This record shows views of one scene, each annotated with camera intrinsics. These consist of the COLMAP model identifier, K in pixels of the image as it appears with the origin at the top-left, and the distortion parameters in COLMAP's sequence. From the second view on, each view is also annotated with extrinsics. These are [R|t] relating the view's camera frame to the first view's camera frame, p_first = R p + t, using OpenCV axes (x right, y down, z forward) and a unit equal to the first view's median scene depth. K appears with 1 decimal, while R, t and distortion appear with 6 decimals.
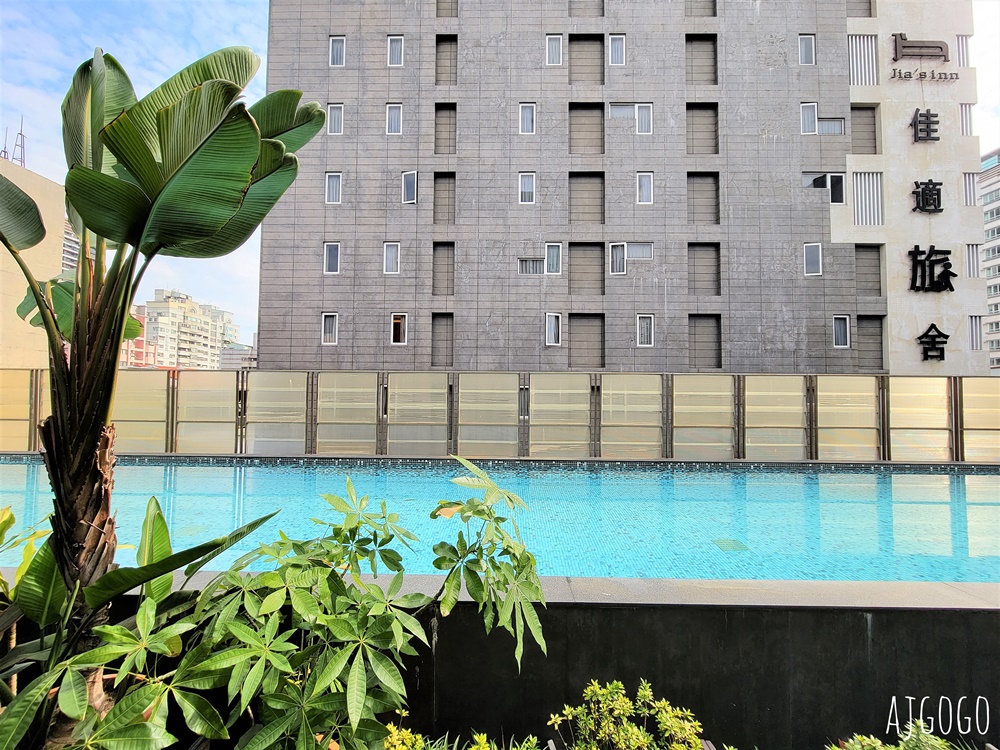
lens RADIAL K [[394.5, 0, 499.5], [0, 394.5, 381.9], [0, 0, 1]] dist [-0.001174, -0.001047]
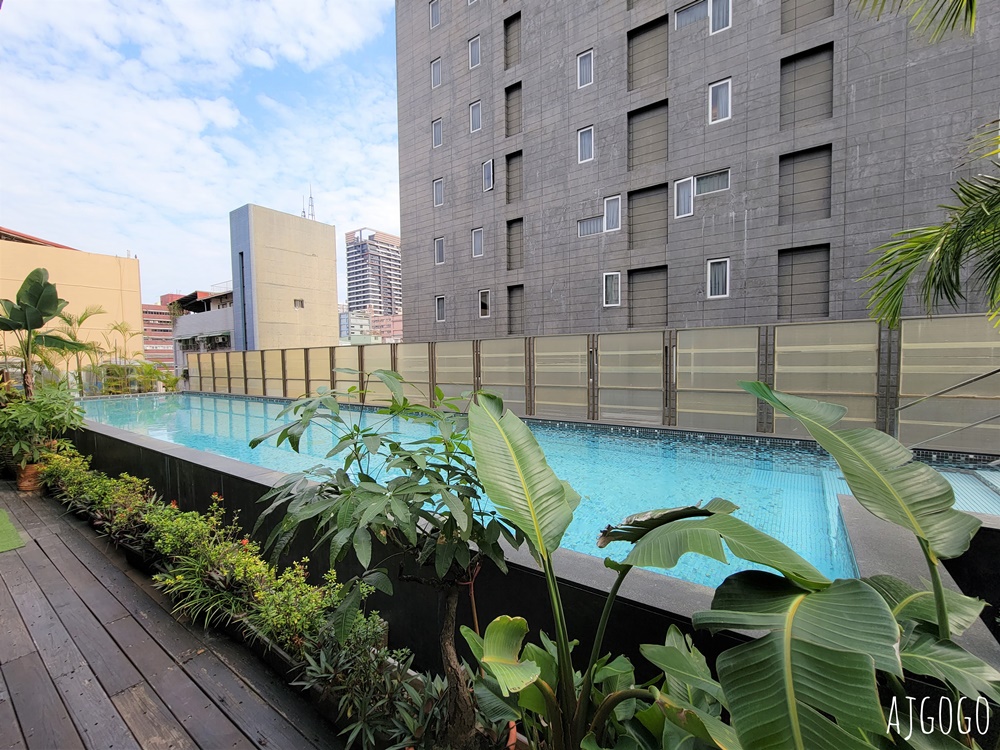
lens RADIAL K [[394.5, 0, 489.8], [0, 394.5, 379.7], [0, 0, 1]] dist [-0.001174, -0.001047]
pose [[0.841690, 0.006465, -0.539923, 0.399407], [0.039094, 0.996574, 0.072876, 0.005303], [0.538544, -0.082447, 0.838554, 0.010145]]
